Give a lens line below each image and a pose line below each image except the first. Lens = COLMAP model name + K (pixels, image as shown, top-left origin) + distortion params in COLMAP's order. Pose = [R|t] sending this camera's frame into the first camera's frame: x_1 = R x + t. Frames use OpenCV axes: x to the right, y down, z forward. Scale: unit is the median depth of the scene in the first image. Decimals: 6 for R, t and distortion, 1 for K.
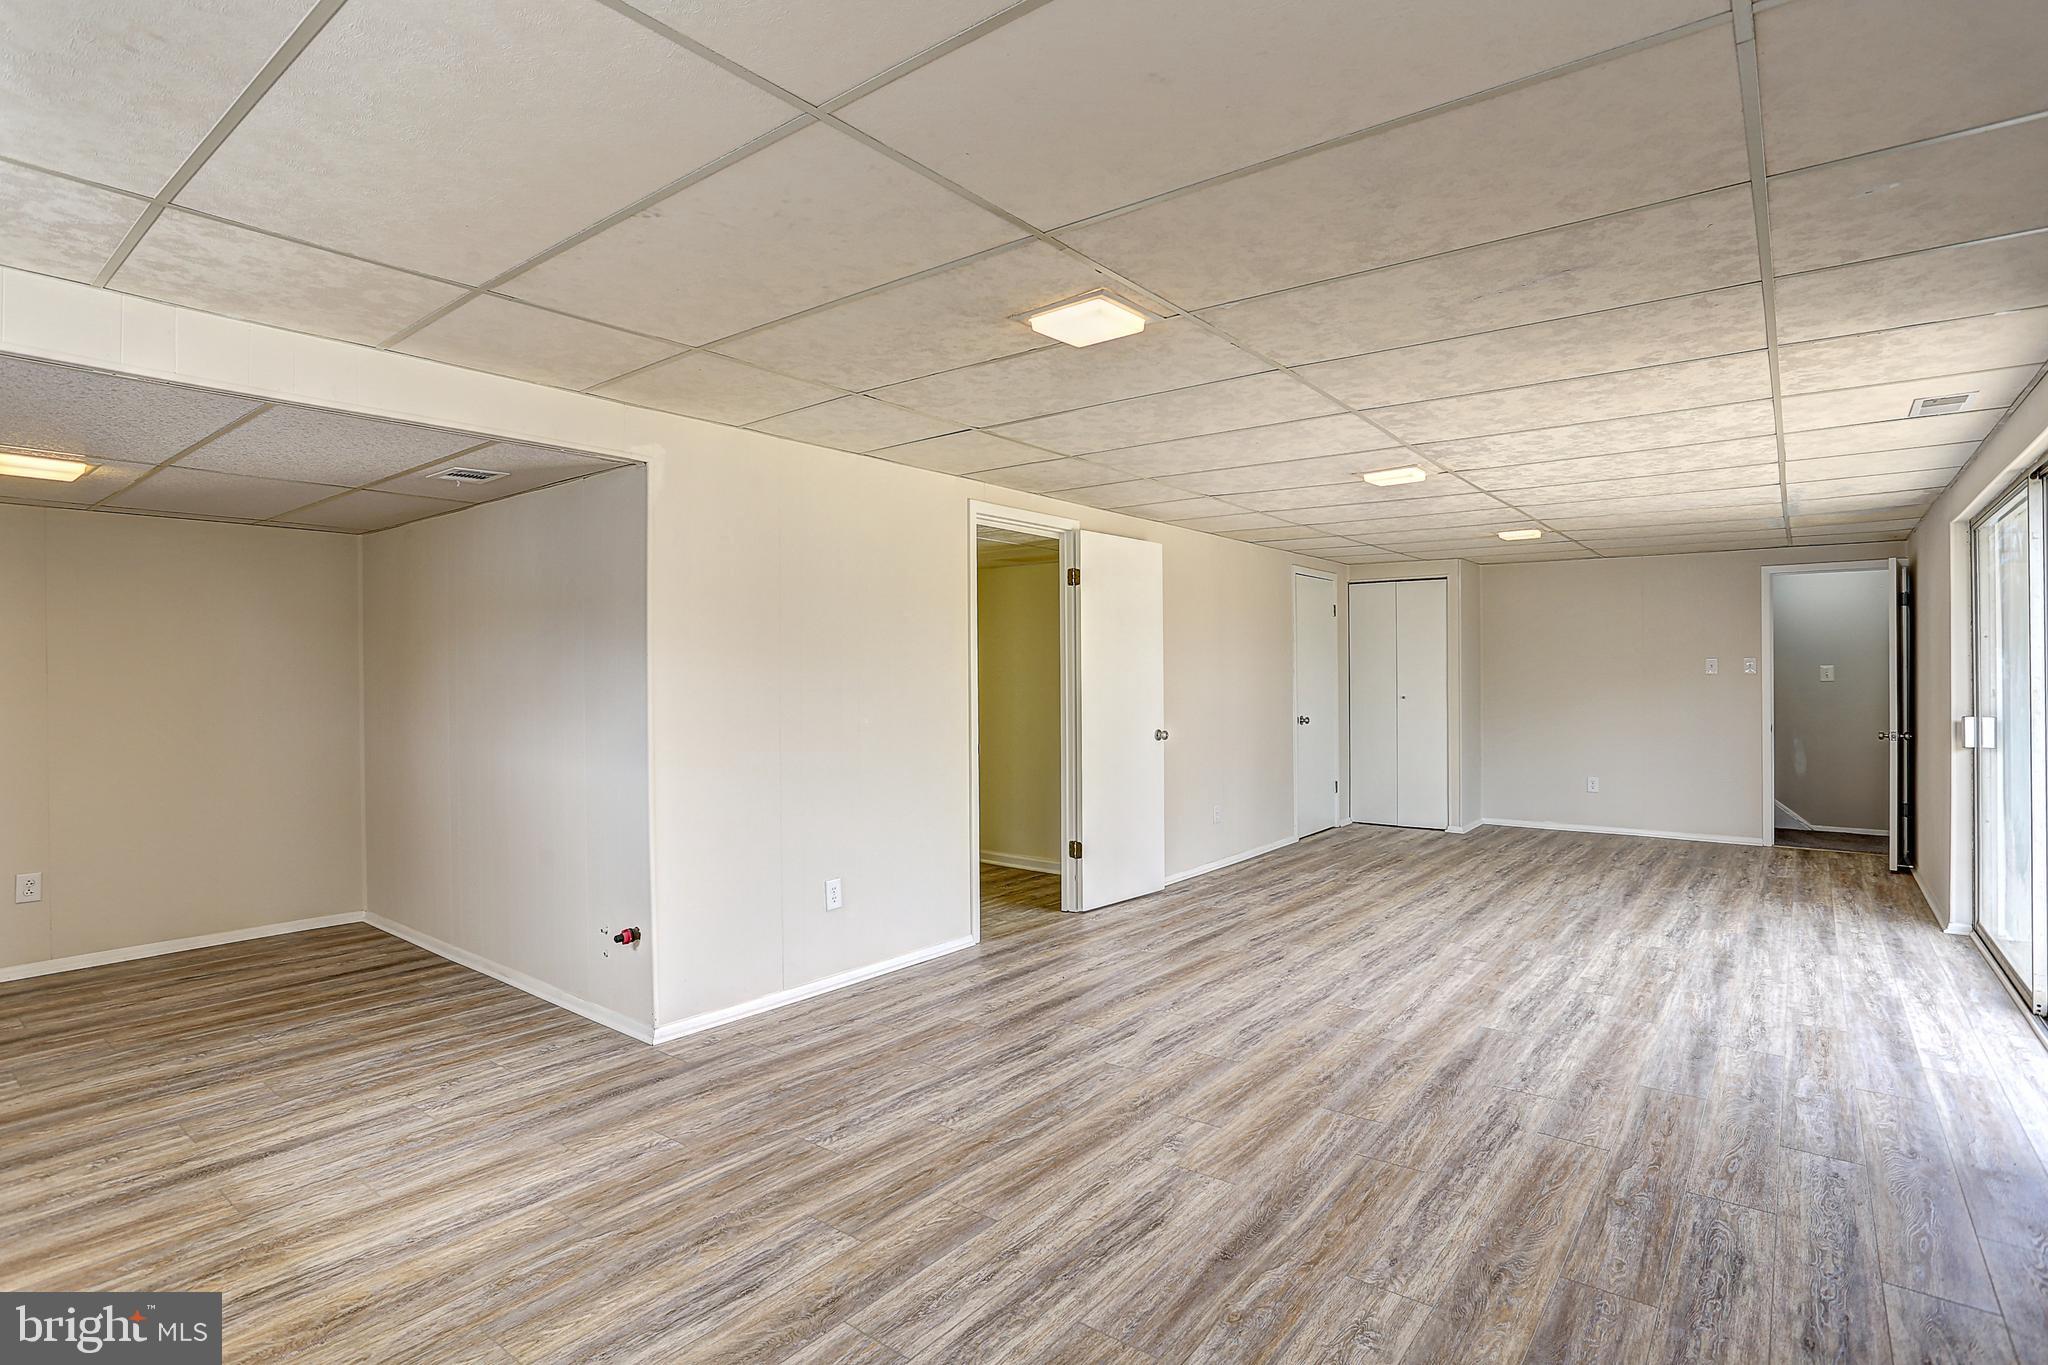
lens RADIAL K [[1015.1, 0, 1028.3], [0, 1015.1, 676.7], [0, 0, 1]] dist [-0.058372, 0.021967]
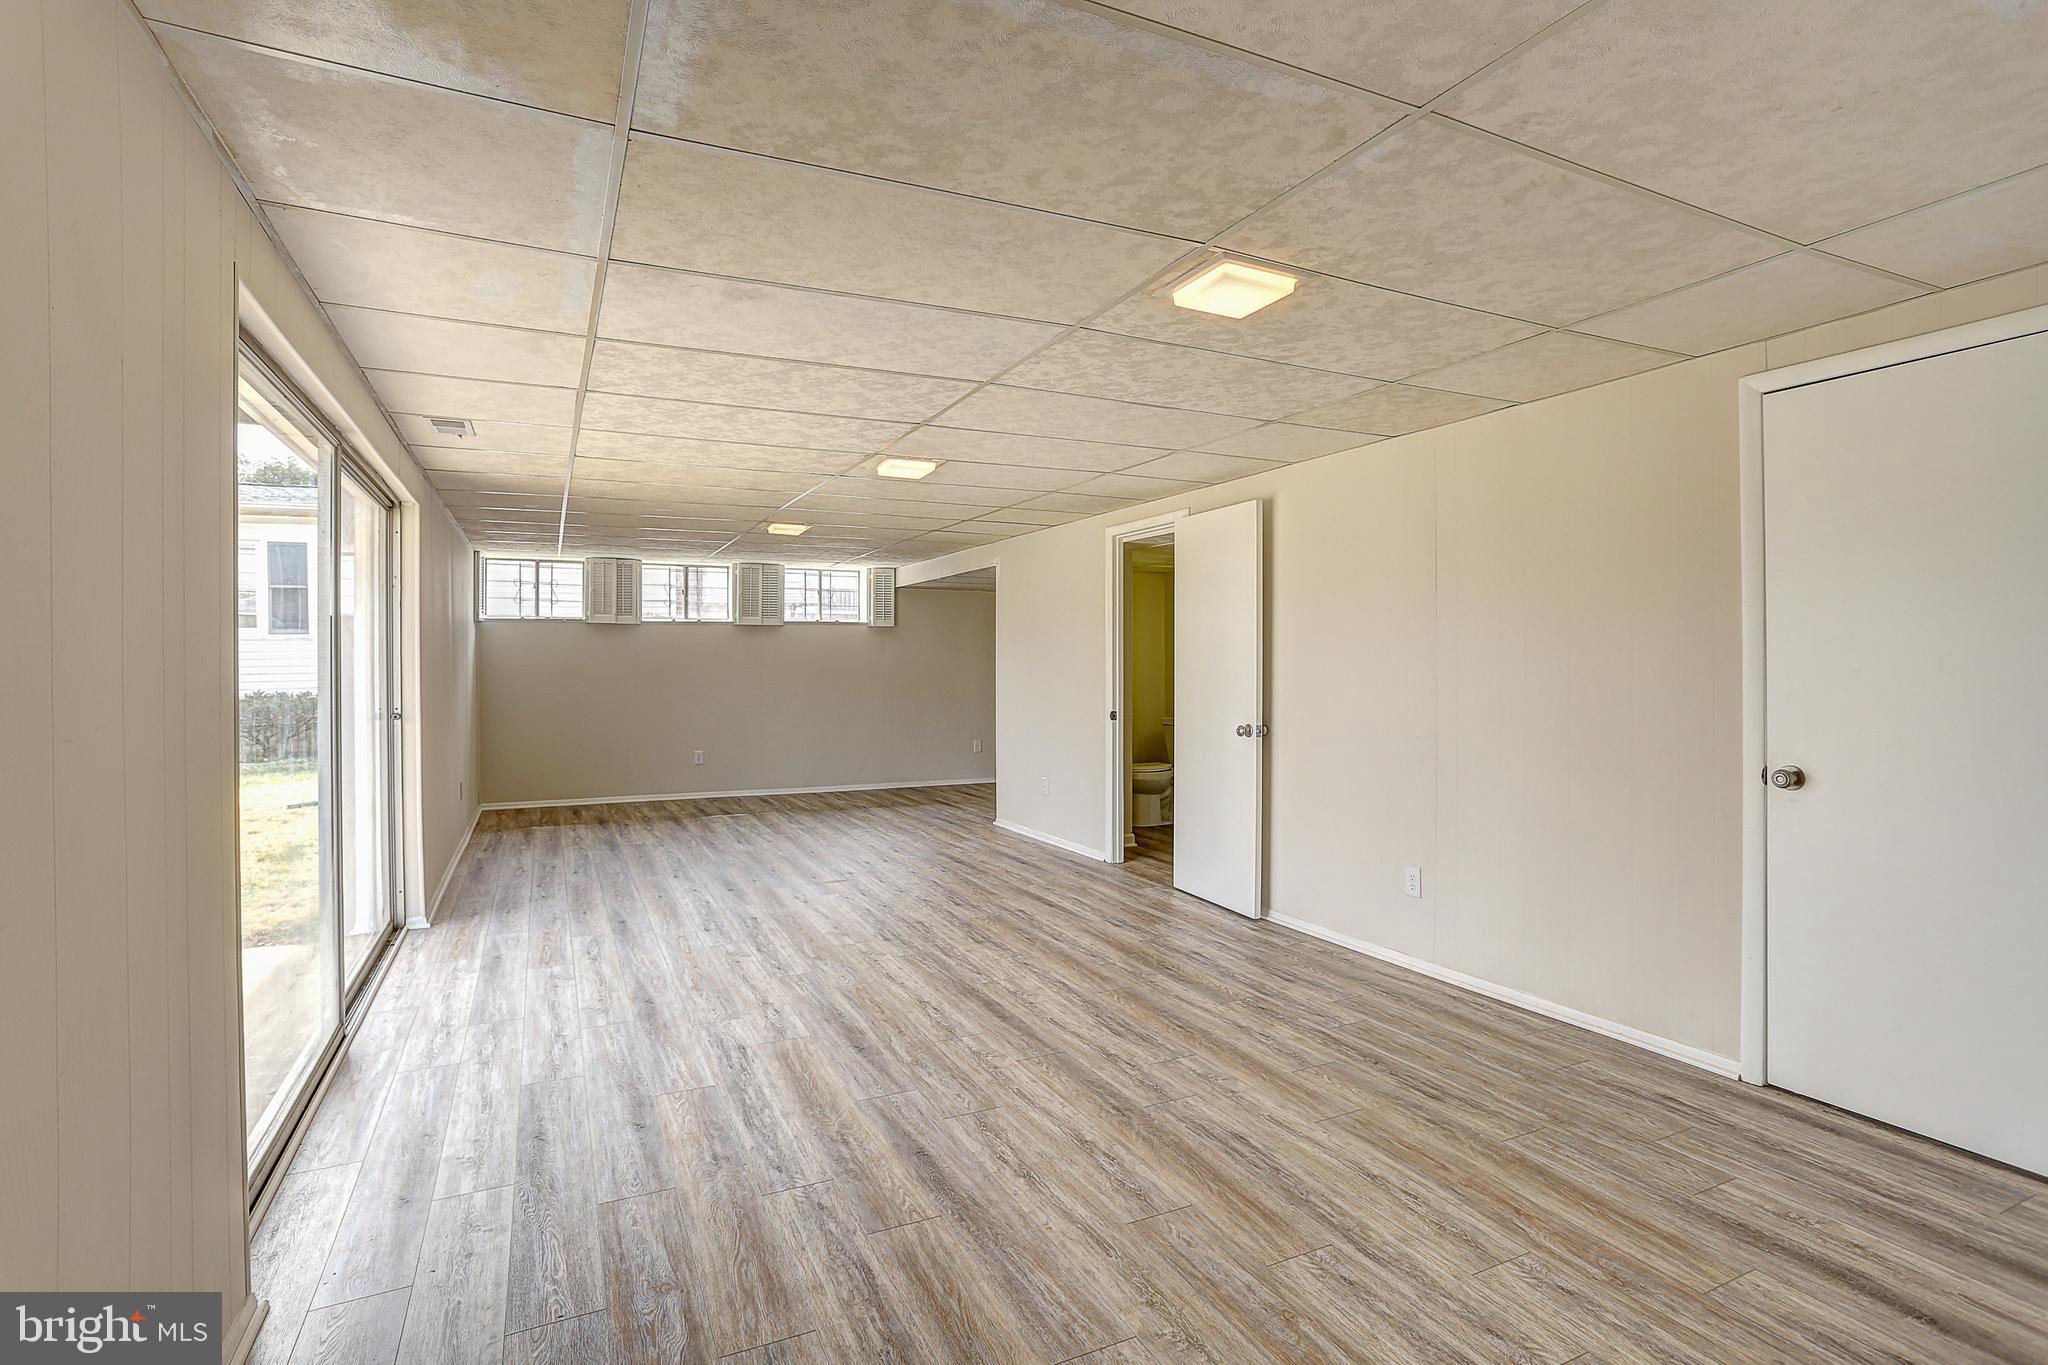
lens RADIAL K [[981.2, 0, 1042.0], [0, 981.2, 667.7], [0, 0, 1]] dist [-0.035186, 0.000472]
pose [[-0.422669, 0.008781, -0.906241, 1.323260], [0.007050, 0.999955, 0.006401, -0.005834], [0.906257, -0.003684, -0.422712, 1.673137]]
